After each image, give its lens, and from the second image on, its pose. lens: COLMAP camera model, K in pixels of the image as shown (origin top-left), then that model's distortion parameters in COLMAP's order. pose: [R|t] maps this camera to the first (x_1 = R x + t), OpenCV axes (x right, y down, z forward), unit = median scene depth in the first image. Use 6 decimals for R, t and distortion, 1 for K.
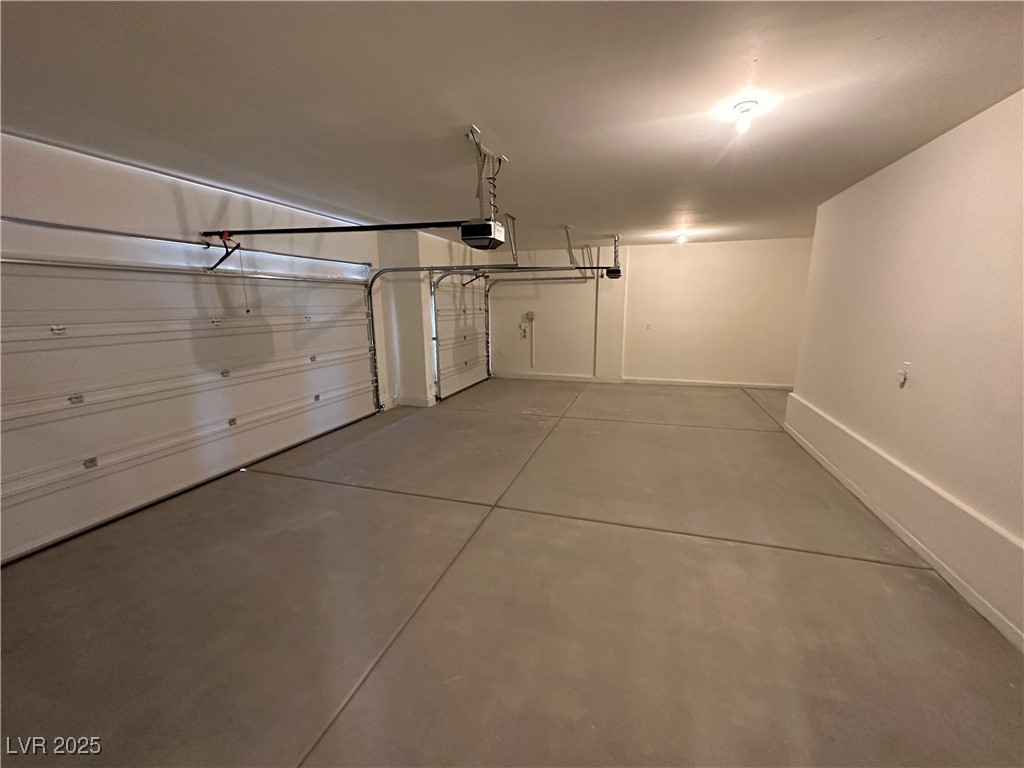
lens RADIAL K [[408.5, 0, 513.5], [0, 408.5, 387.1], [0, 0, 1]] dist [0.000392, 0.000285]
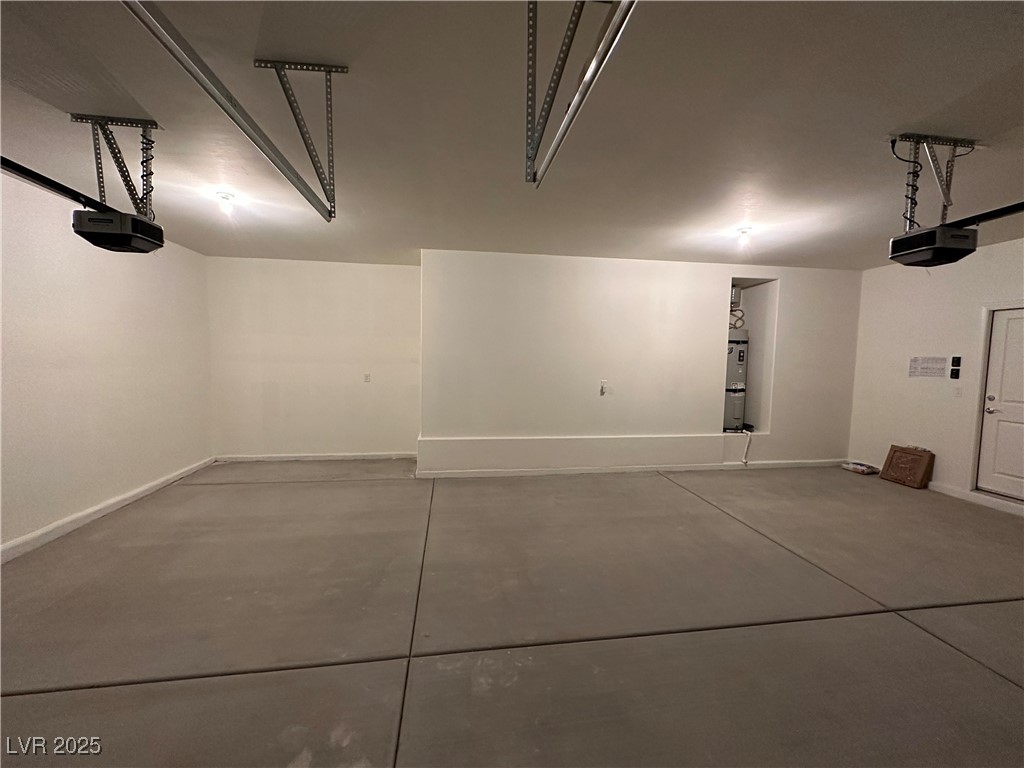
lens RADIAL K [[408.5, 0, 511.7], [0, 408.5, 385.1], [0, 0, 1]] dist [0.000392, 0.000285]
pose [[-0.450594, -0.055593, 0.890996, -0.342132], [0.167825, 0.974990, 0.145706, -0.293960], [-0.876812, 0.215185, -0.429995, 1.706528]]
